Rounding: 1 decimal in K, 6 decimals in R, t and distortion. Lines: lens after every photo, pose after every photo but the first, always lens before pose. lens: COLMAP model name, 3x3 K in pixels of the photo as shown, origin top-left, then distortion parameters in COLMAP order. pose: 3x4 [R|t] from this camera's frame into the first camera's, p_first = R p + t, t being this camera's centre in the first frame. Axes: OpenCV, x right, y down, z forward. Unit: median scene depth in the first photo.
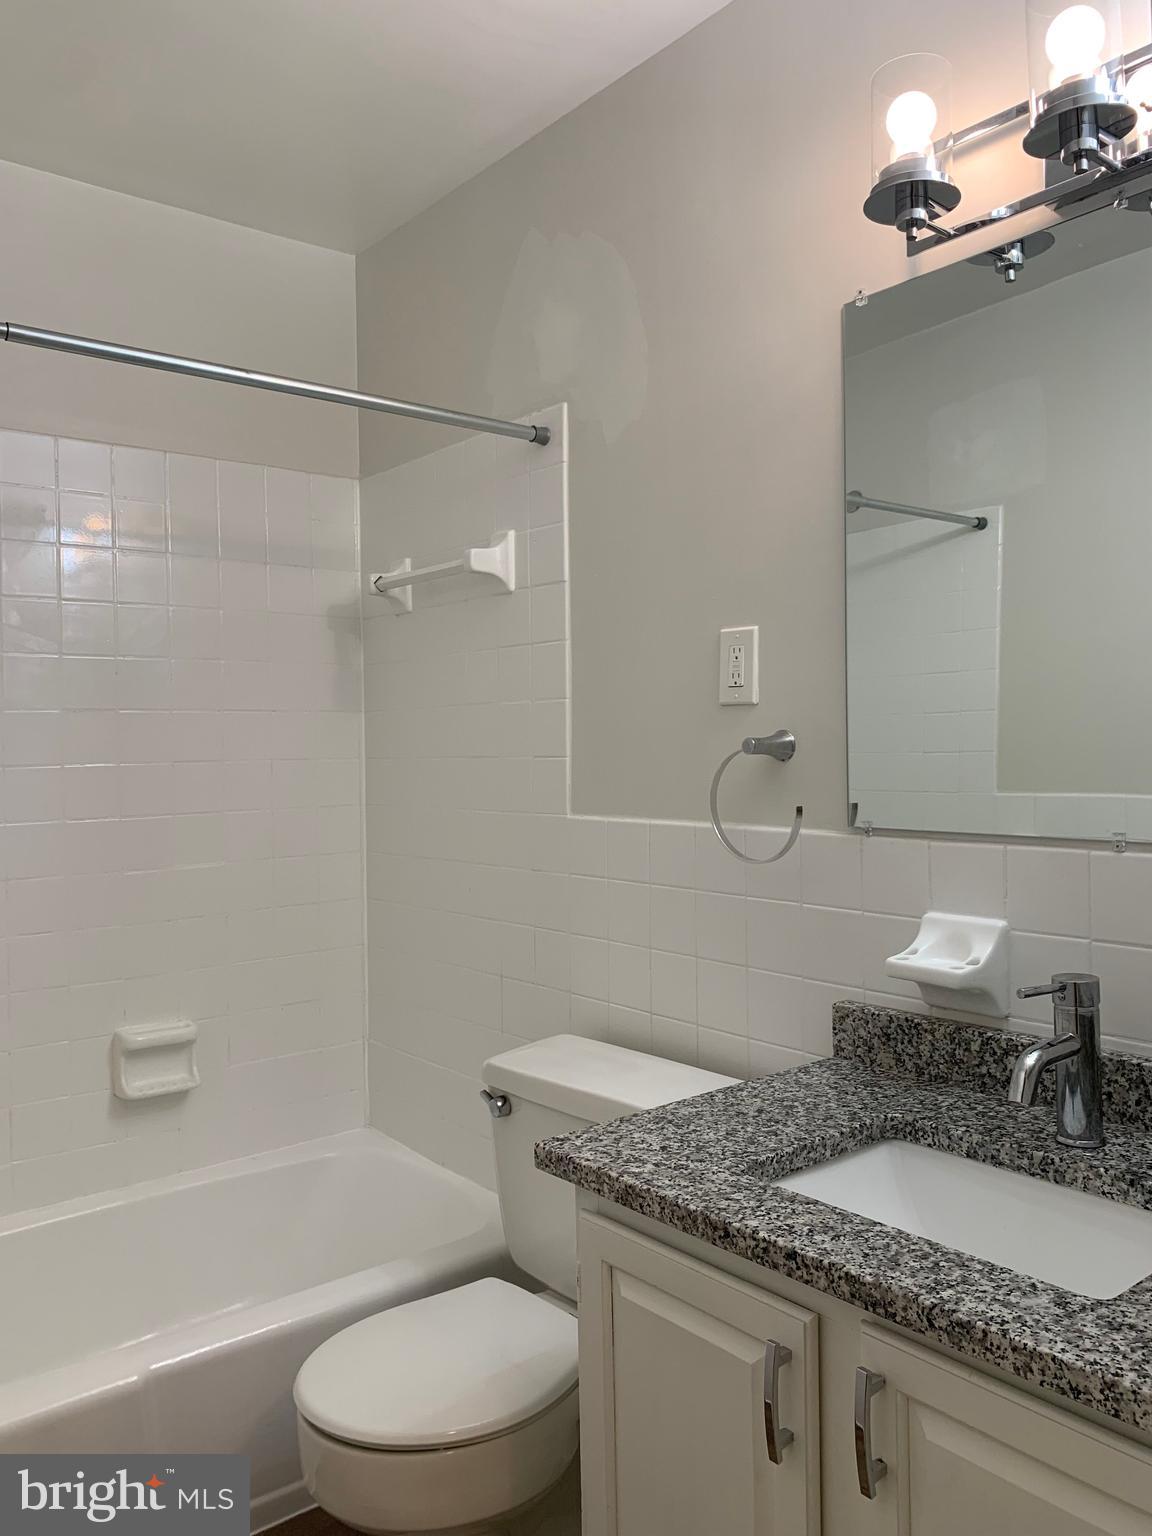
lens RADIAL K [[1181.9, 0, 570.0], [0, 1181.9, 756.2], [0, 0, 1]] dist [0.030243, -0.023273]
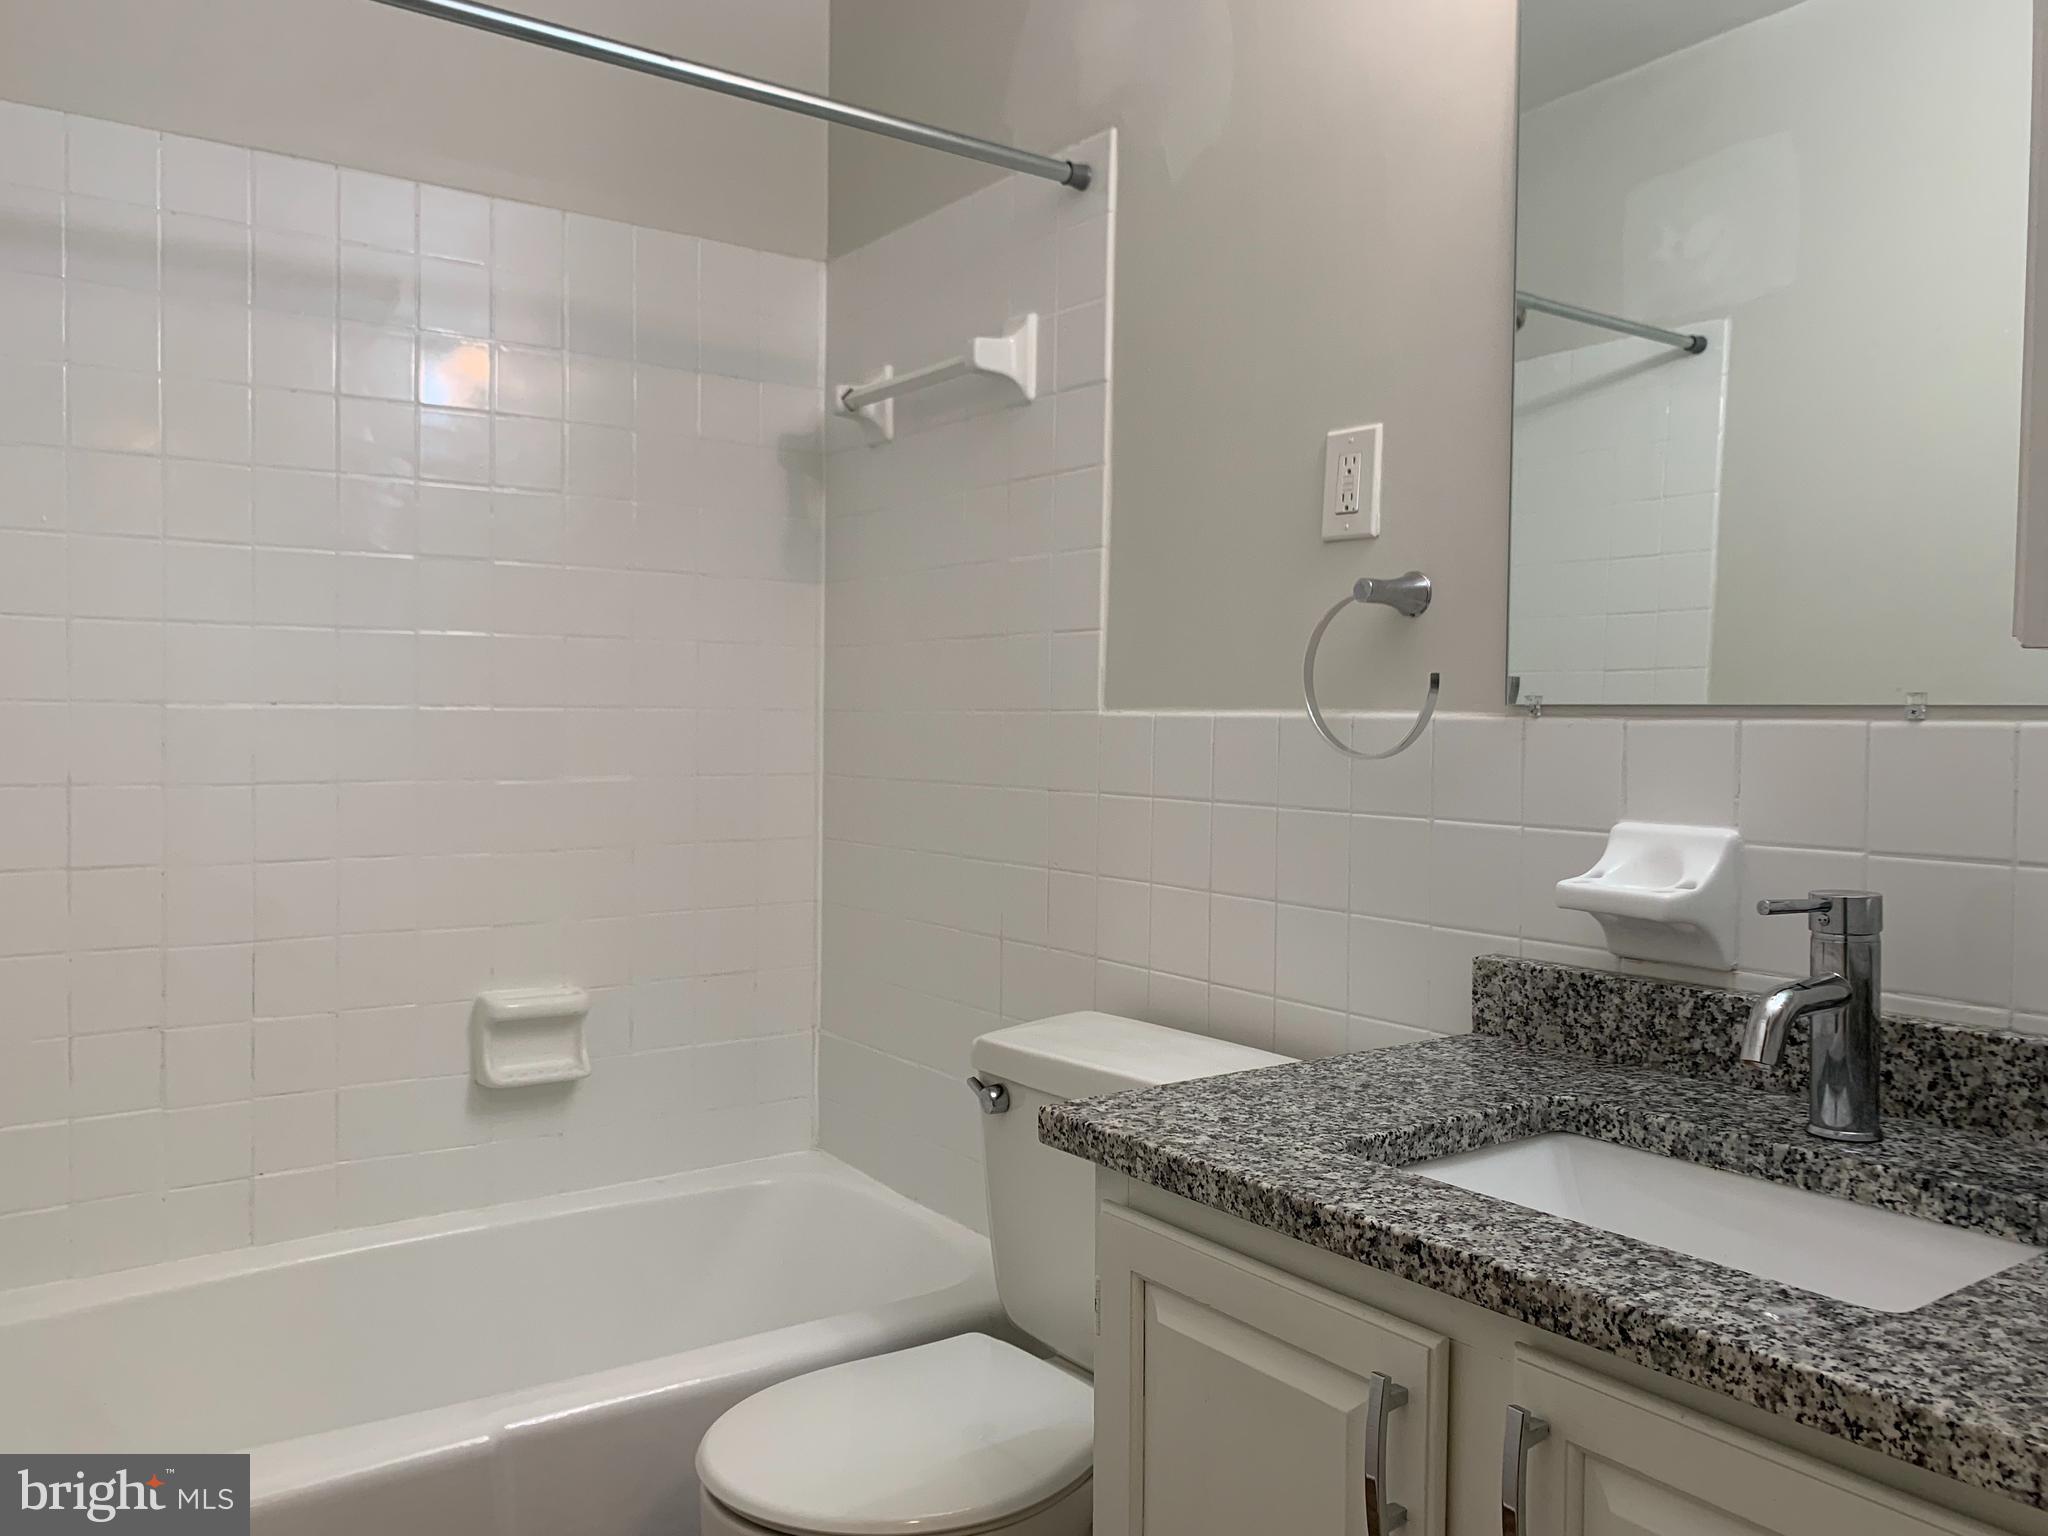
lens RADIAL K [[1575.9, 0, 1013.7], [0, 1575.9, 761.8], [0, 0, 1]] dist [0.030243, -0.023273]
pose [[0.997911, 0.028085, -0.058180, 0.002580], [-0.027290, 0.999524, 0.014419, 0.087882], [0.058557, -0.012802, 0.998202, 0.056855]]
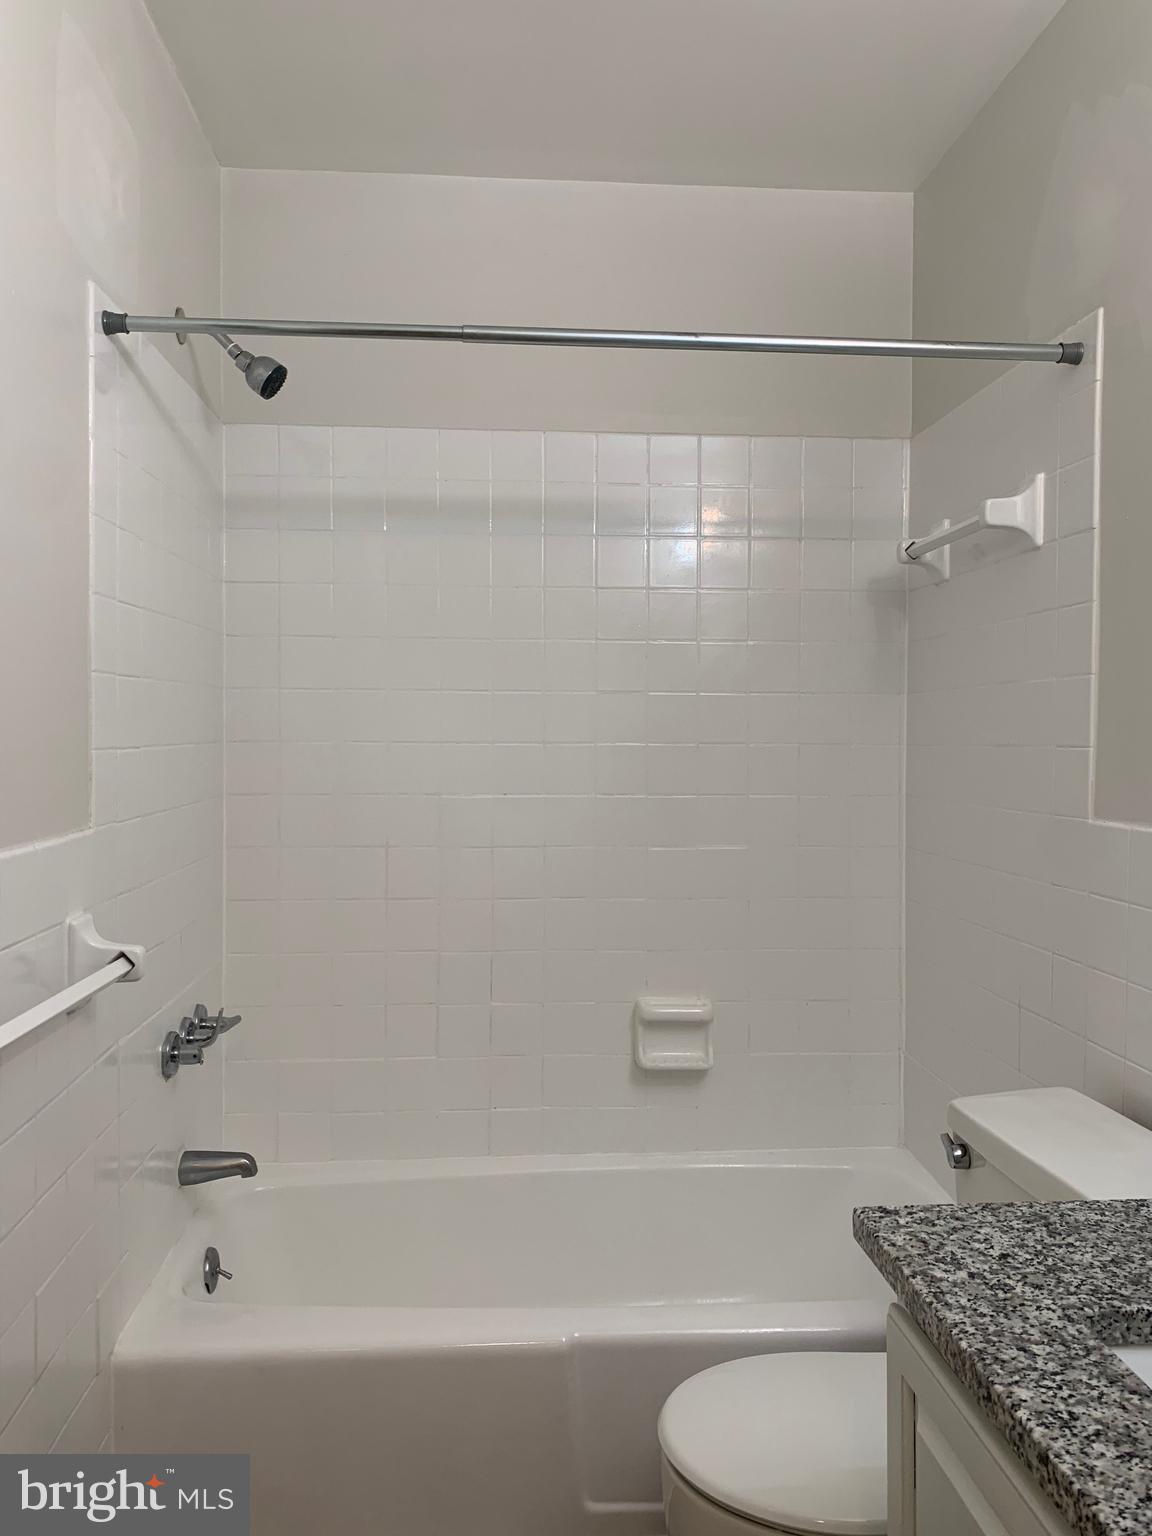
lens RADIAL K [[1181.9, 0, 593.2], [0, 1181.9, 752.1], [0, 0, 1]] dist [0.030243, -0.023273]
pose [[0.824655, 0.029794, -0.564850, 0.225350], [-0.026785, 0.999548, 0.013619, 0.003019], [0.565001, 0.003899, 0.825081, 0.175392]]
